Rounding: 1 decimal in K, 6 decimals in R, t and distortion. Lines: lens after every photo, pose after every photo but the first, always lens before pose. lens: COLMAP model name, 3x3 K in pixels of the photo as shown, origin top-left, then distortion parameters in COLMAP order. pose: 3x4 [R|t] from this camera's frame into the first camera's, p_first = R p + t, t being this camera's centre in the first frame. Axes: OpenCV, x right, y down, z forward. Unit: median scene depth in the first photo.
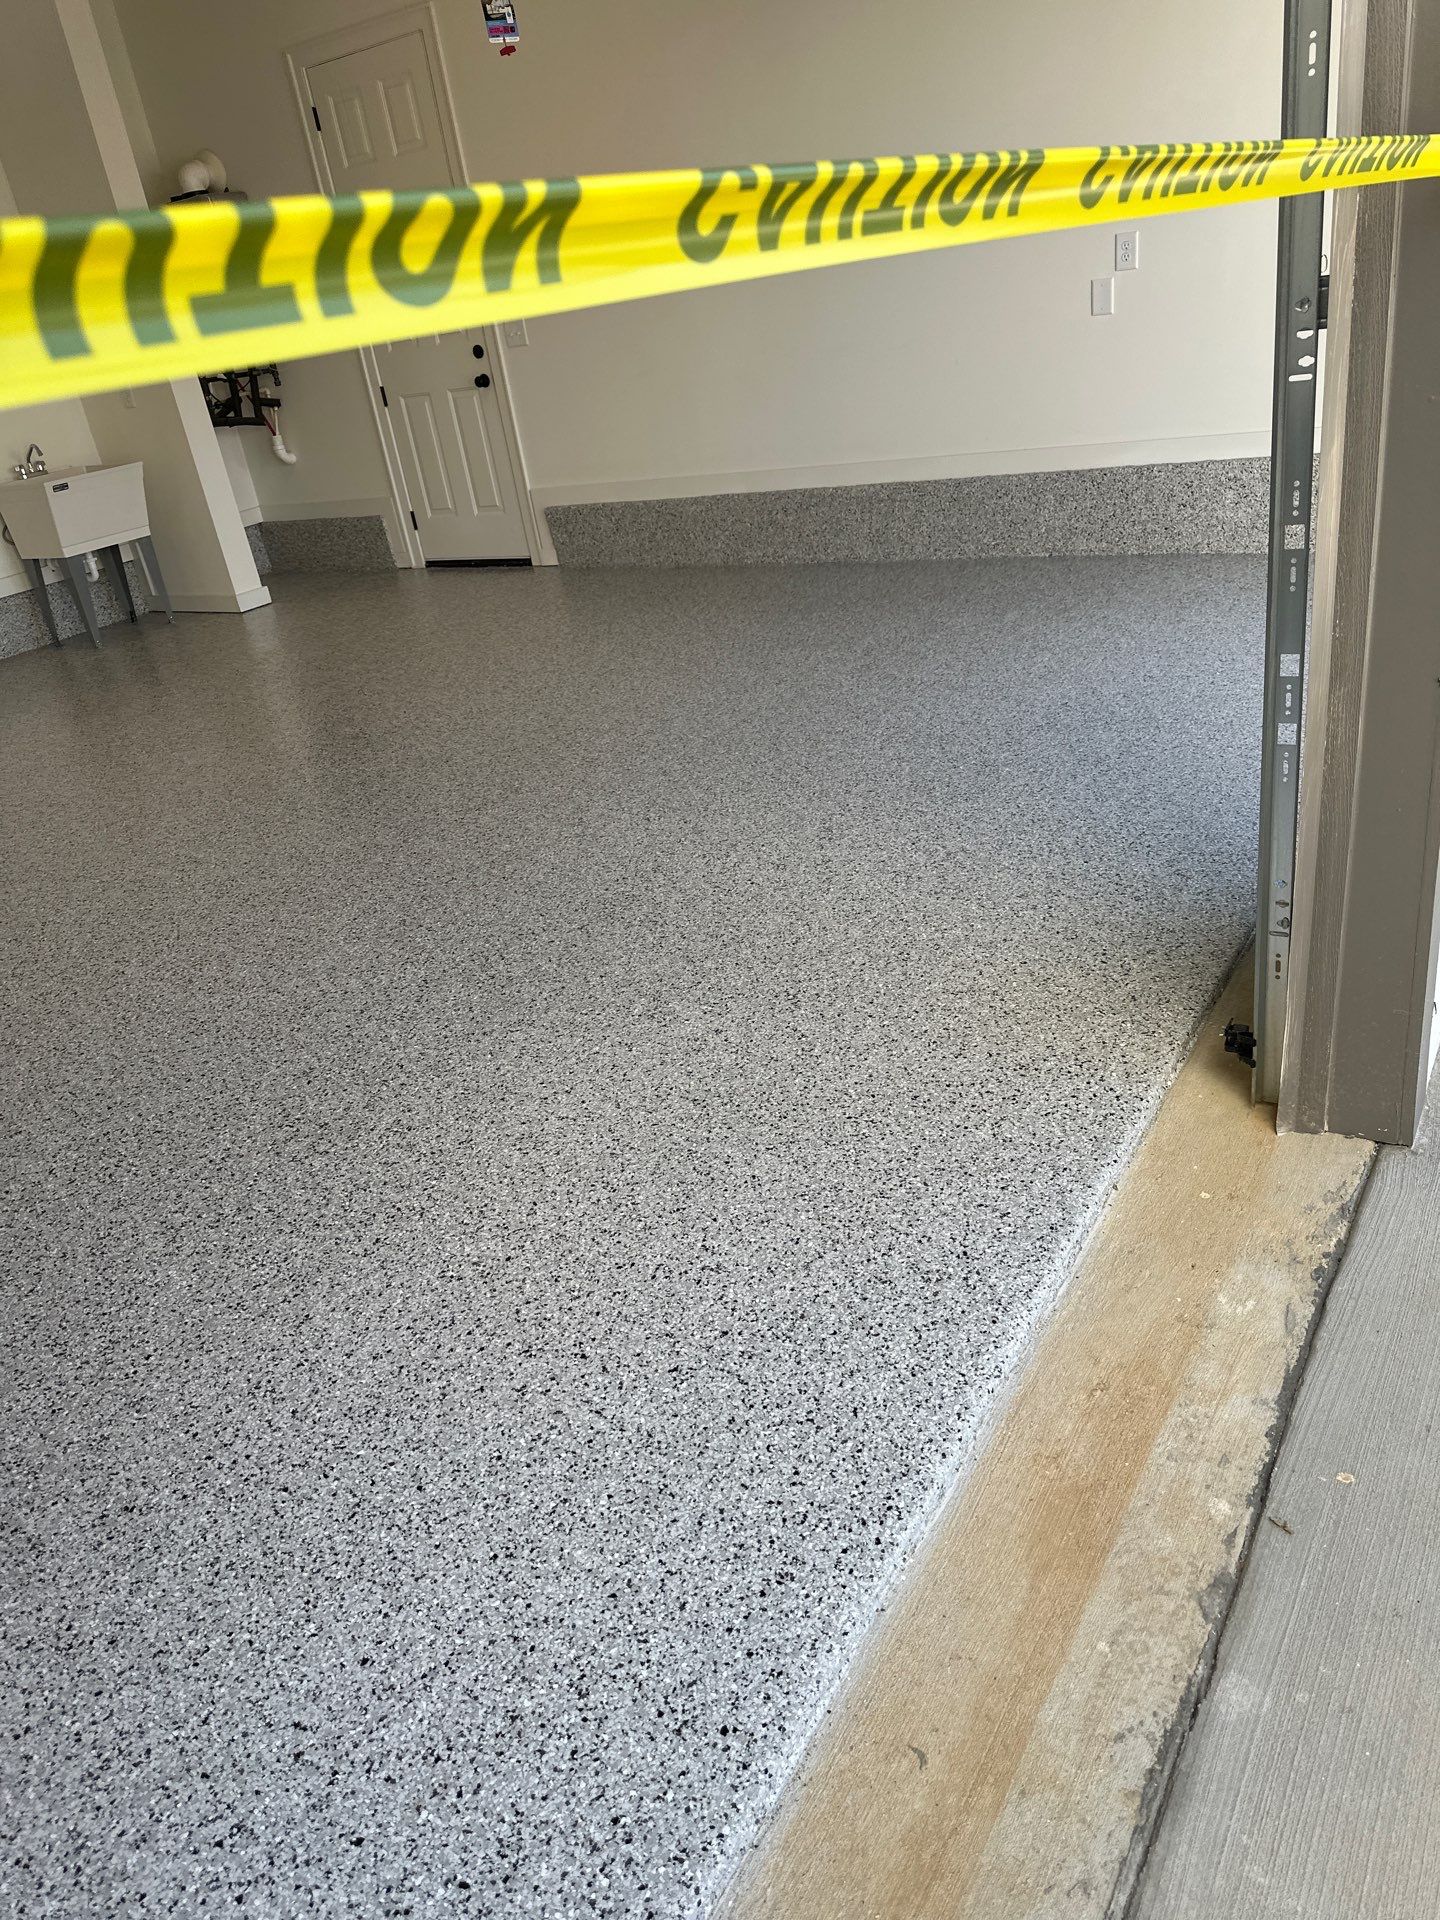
lens RADIAL K [[1363.3, 0, 720.0], [0, 1363.3, 960.0], [0, 0, 1]] dist [0.023393, -0.030689]
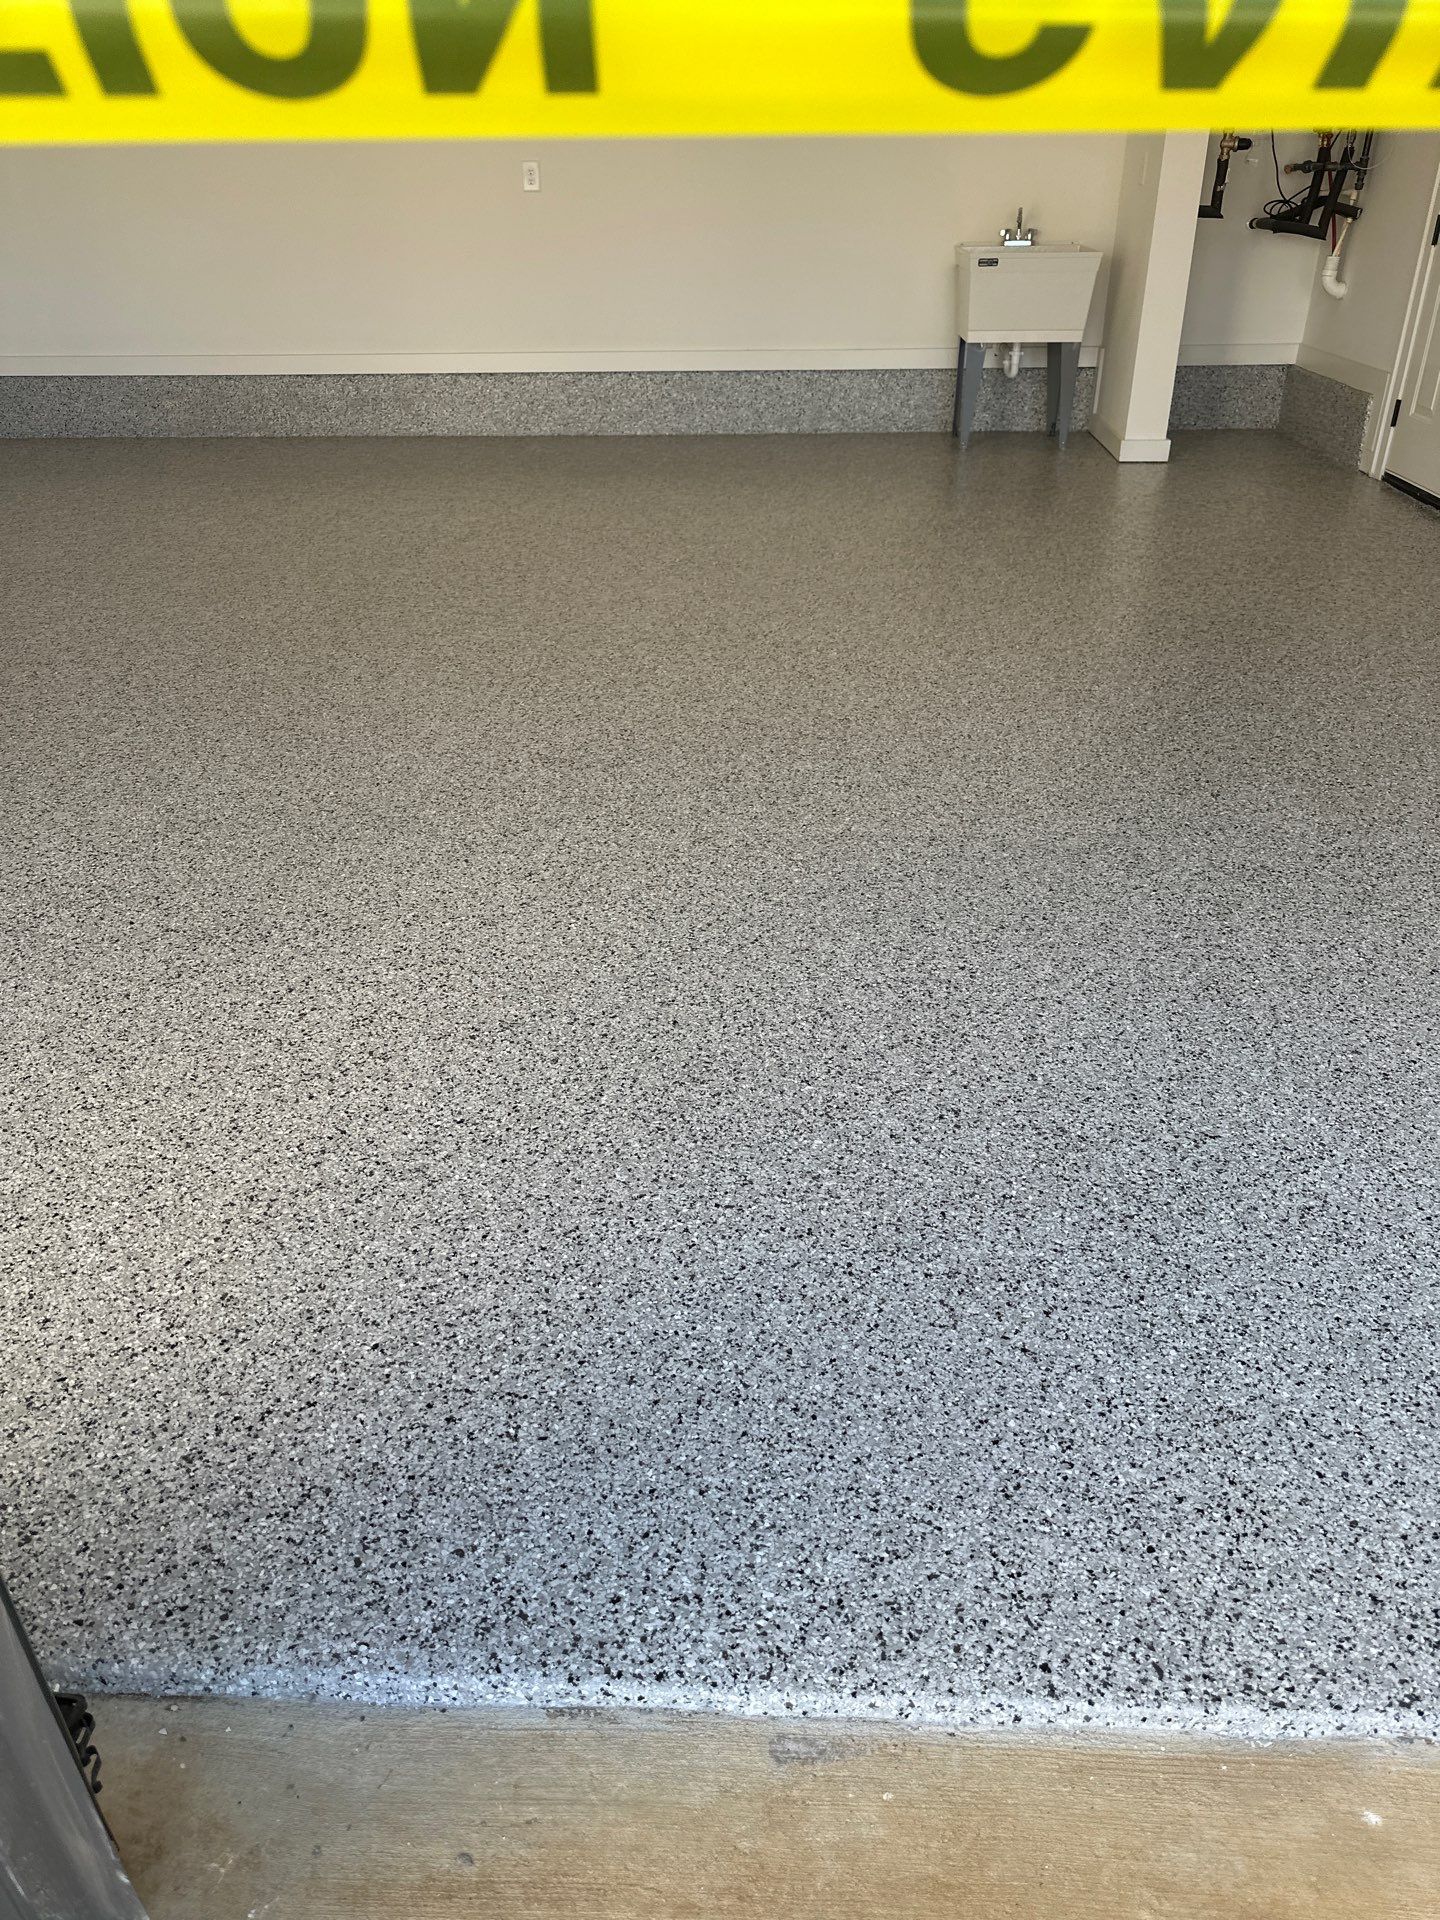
lens RADIAL K [[1363.3, 0, 720.0], [0, 1363.3, 960.0], [0, 0, 1]] dist [0.023393, -0.030689]
pose [[0.488591, 0.548641, -0.678434, 0.277373], [-0.444957, 0.825531, 0.347149, -0.197834], [0.750528, 0.132260, 0.647468, 0.346341]]
